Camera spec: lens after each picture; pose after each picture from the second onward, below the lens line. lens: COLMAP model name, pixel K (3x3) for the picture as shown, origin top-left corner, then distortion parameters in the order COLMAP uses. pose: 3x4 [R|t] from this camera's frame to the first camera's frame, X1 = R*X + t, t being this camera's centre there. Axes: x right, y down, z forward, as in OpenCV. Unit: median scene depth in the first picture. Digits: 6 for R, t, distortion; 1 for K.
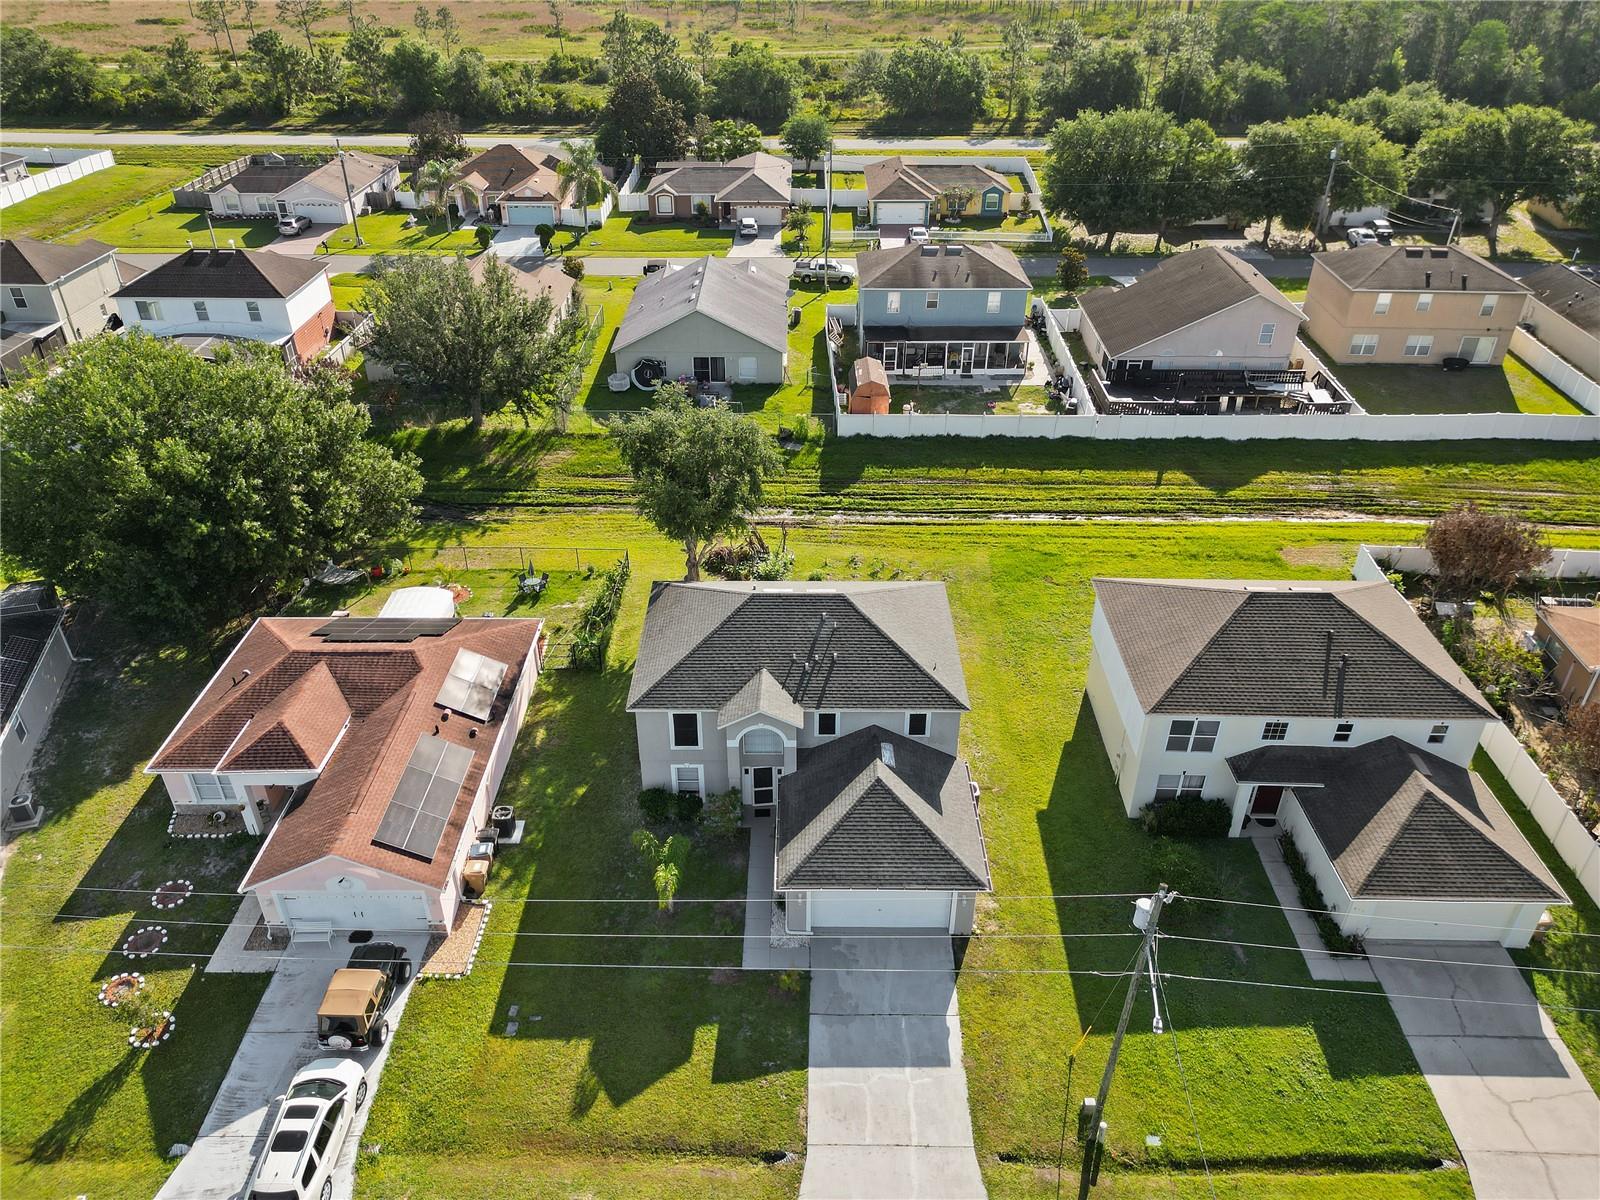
lens RADIAL K [[1107.9, 0, 798.9], [0, 1107.9, 605.1], [0, 0, 1]] dist [0.060395, -0.059315]
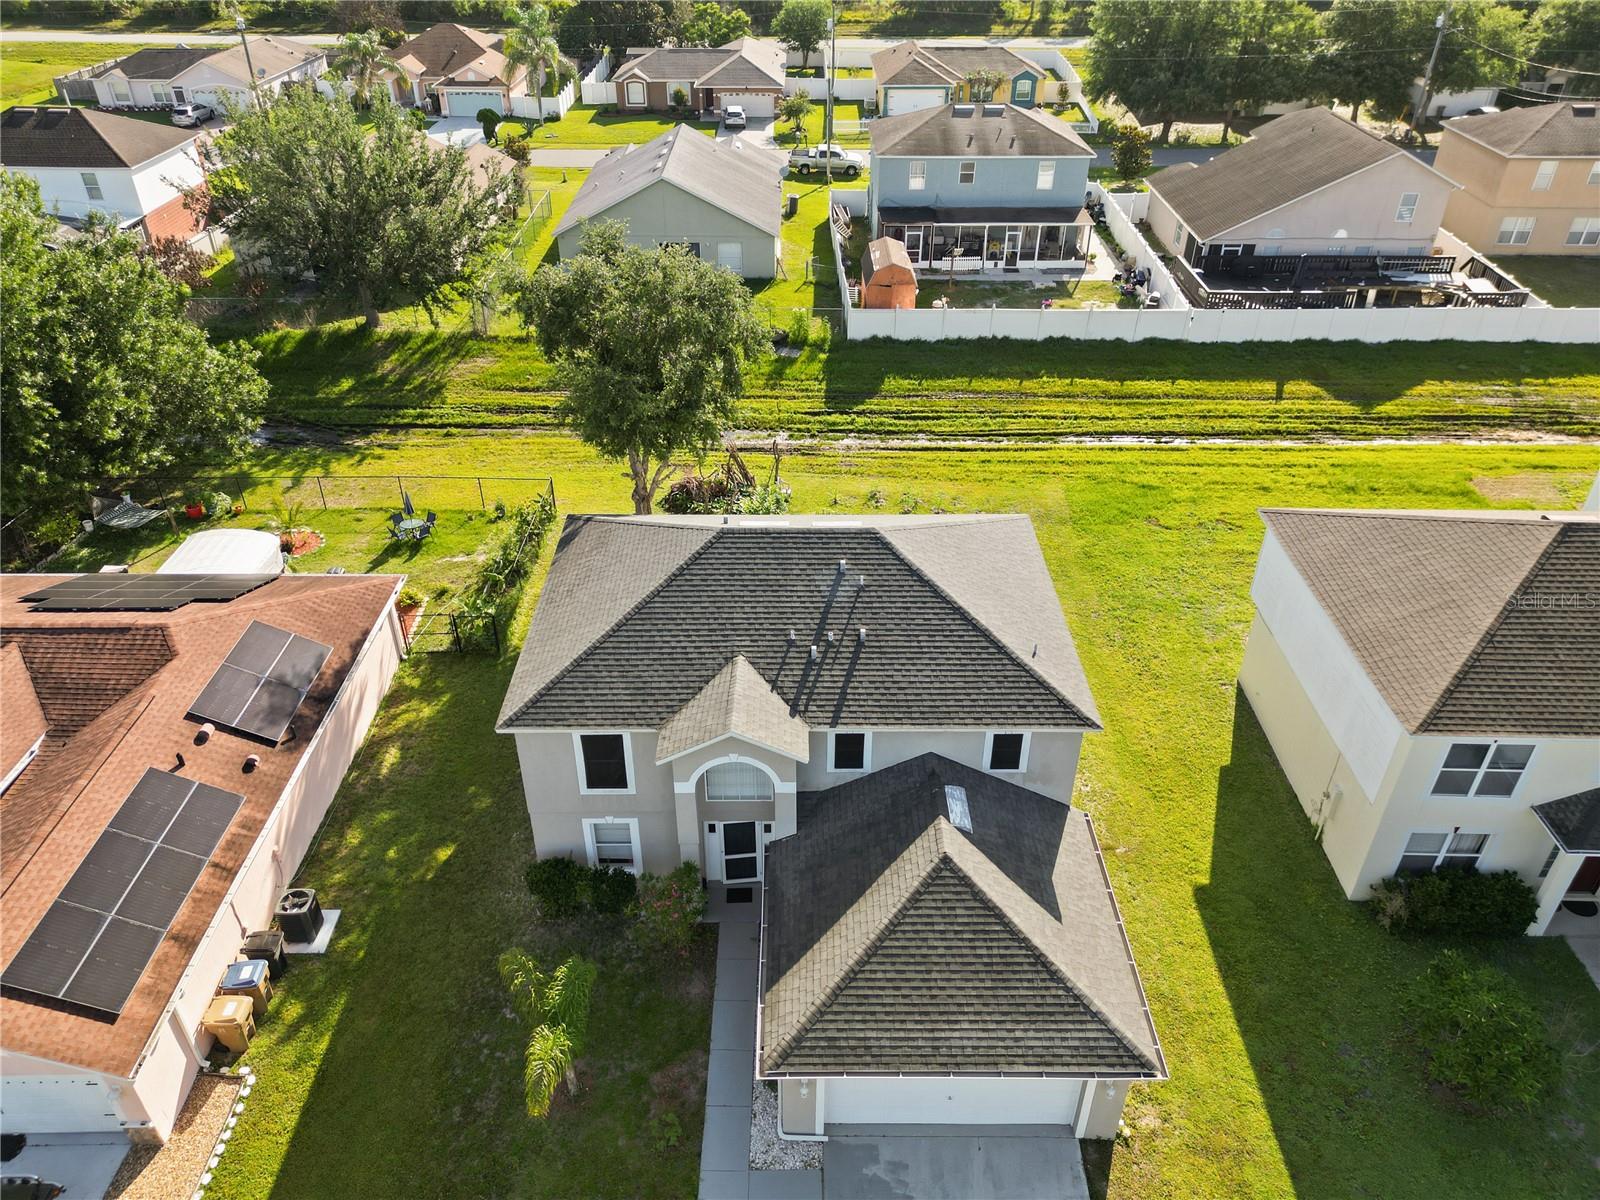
lens RADIAL K [[1107.9, 0, 798.9], [0, 1107.9, 605.1], [0, 0, 1]] dist [0.060395, -0.059315]
pose [[0.999990, -0.002396, 0.003655, -0.001525], [0.002299, 0.999652, 0.026273, 0.008970], [-0.003717, -0.026265, 0.999648, 0.238146]]
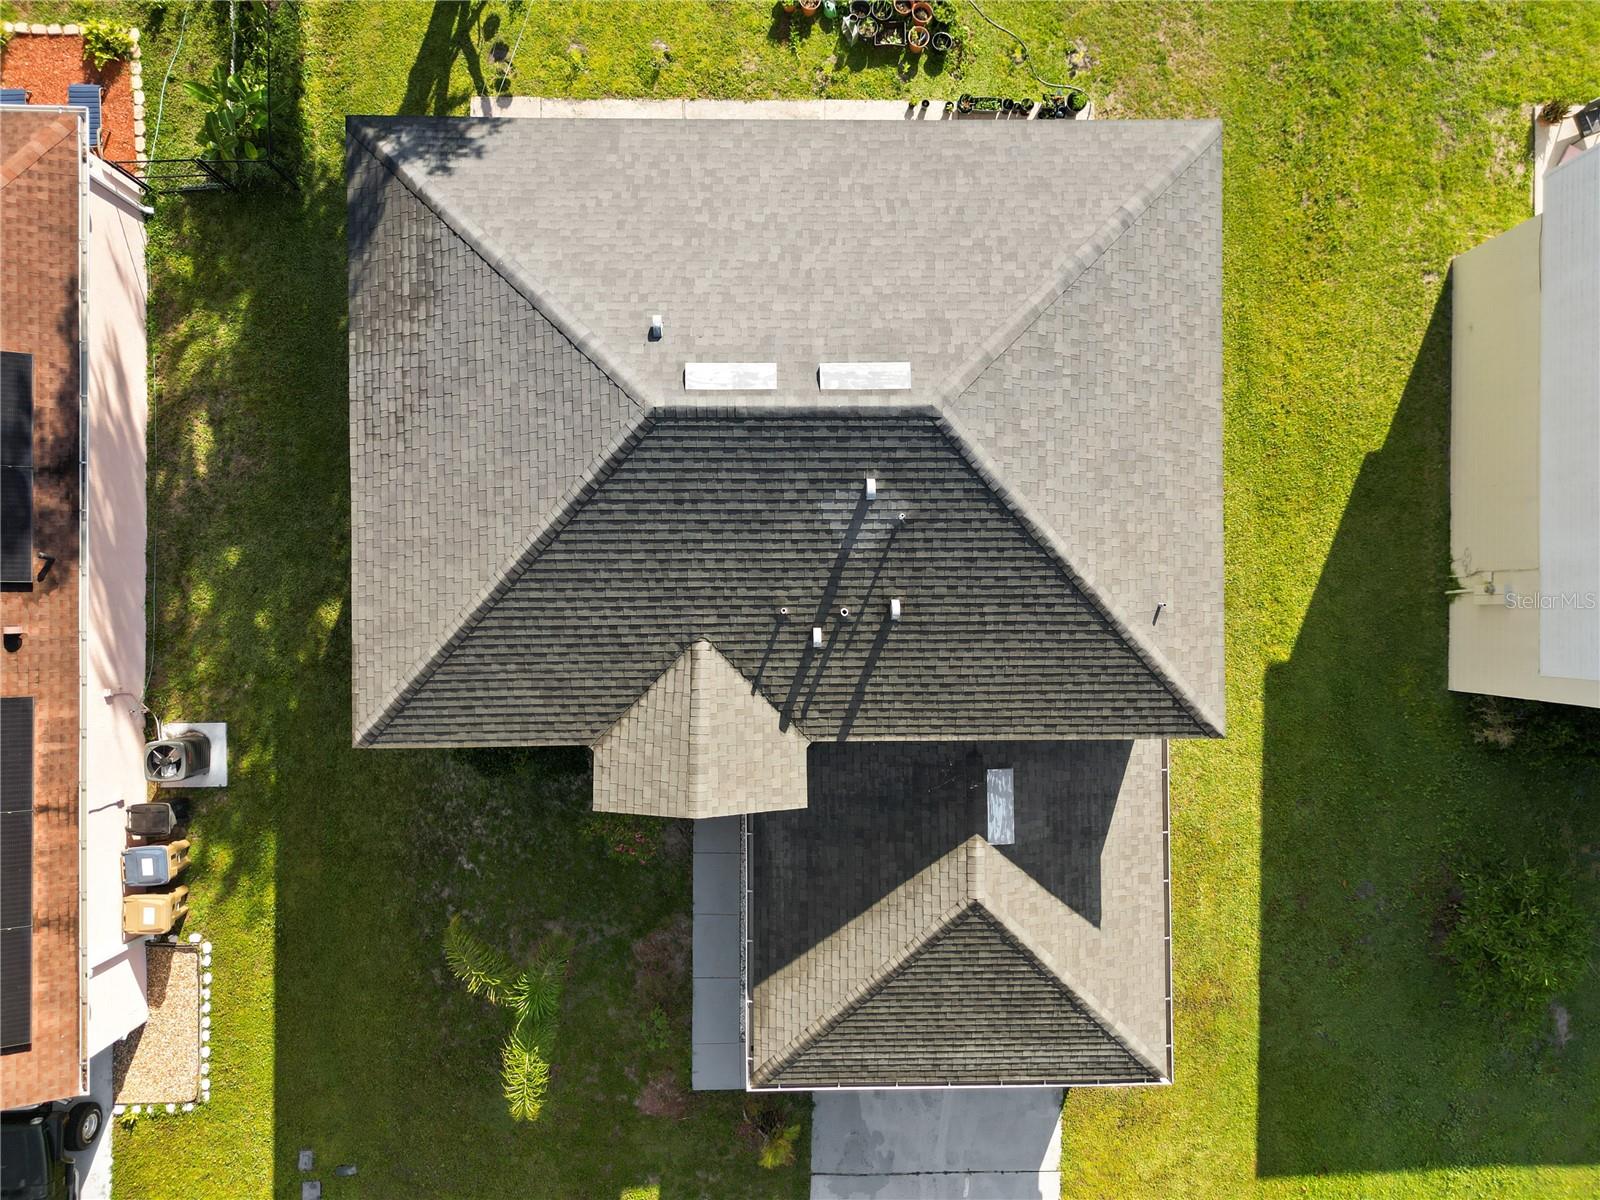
lens RADIAL K [[1107.9, 0, 798.9], [0, 1107.9, 605.1], [0, 0, 1]] dist [0.060395, -0.059315]
pose [[0.999604, -0.008164, 0.026921, -0.004984], [-0.017995, 0.549998, 0.834972, -0.146156], [-0.021623, -0.835126, 0.549634, 0.452957]]
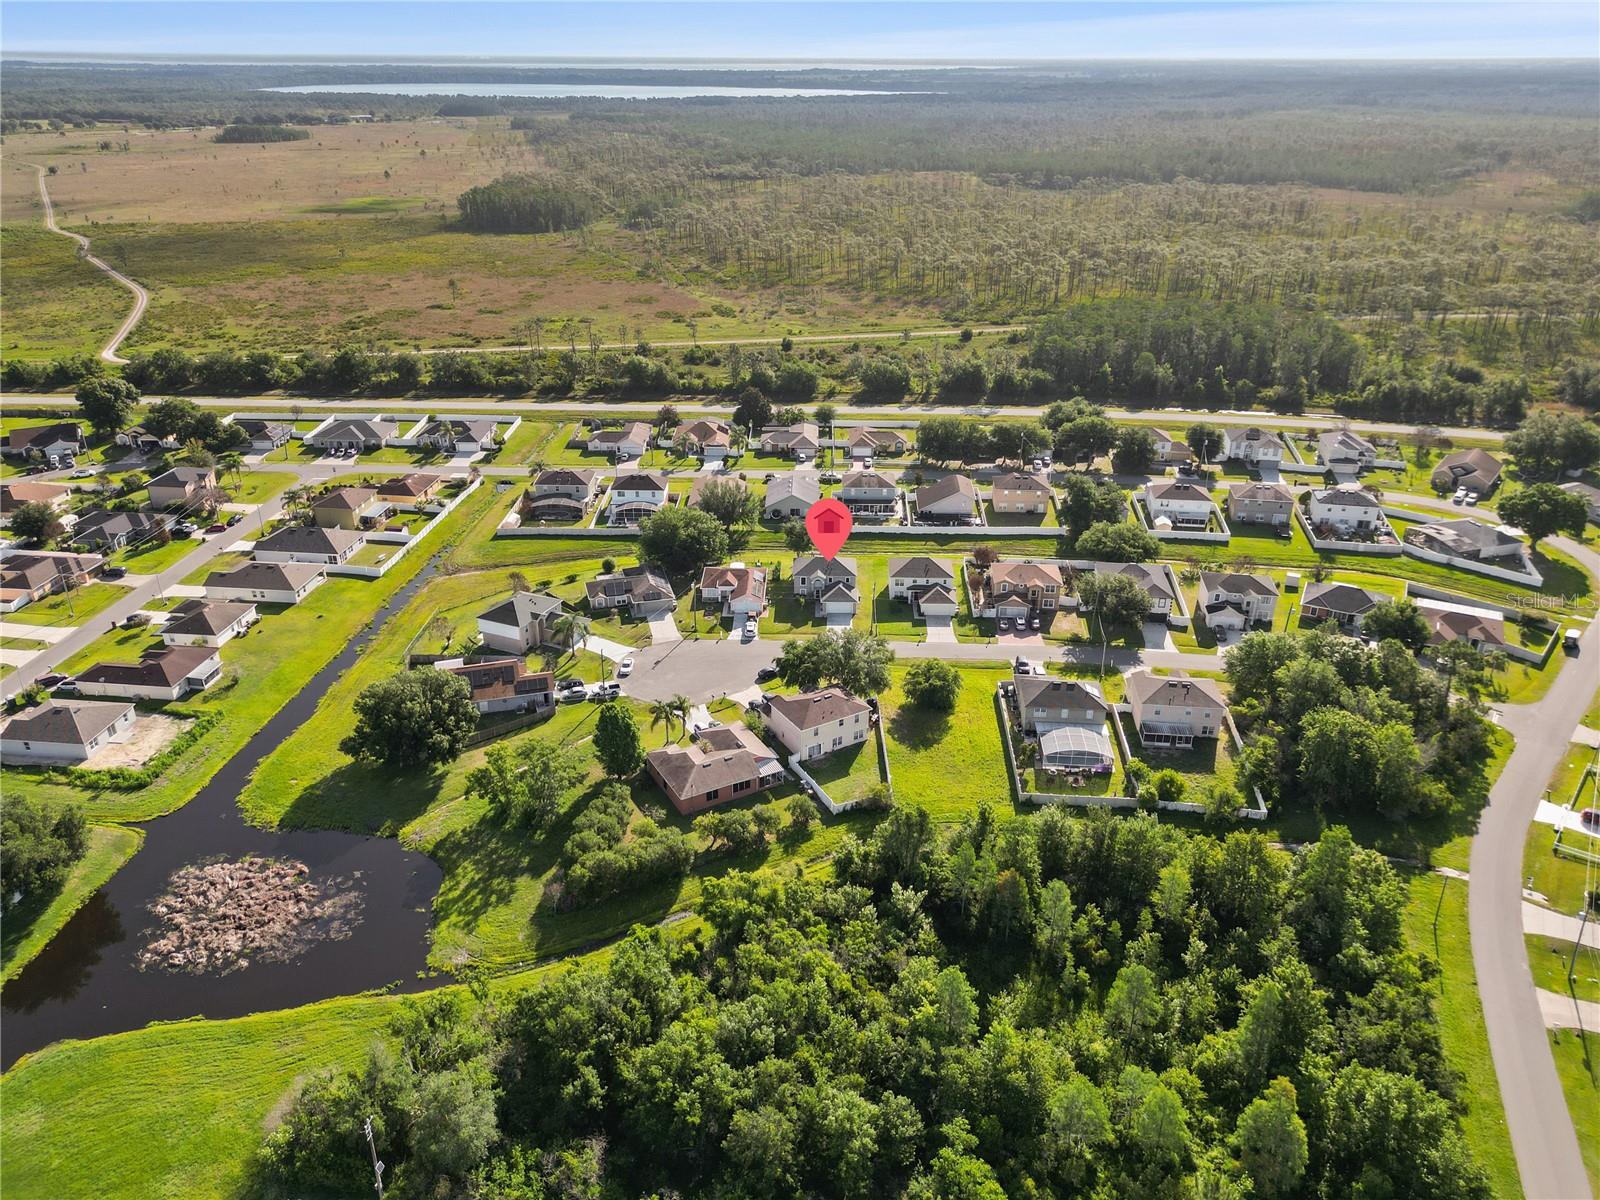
lens RADIAL K [[1107.9, 0, 798.9], [0, 1107.9, 605.1], [0, 0, 1]] dist [0.060395, -0.059315]
pose [[0.999933, 0.006383, -0.009662, -0.040662], [-0.007497, 0.992738, -0.120063, 0.481069], [0.008826, 0.120127, 0.992719, -2.354546]]
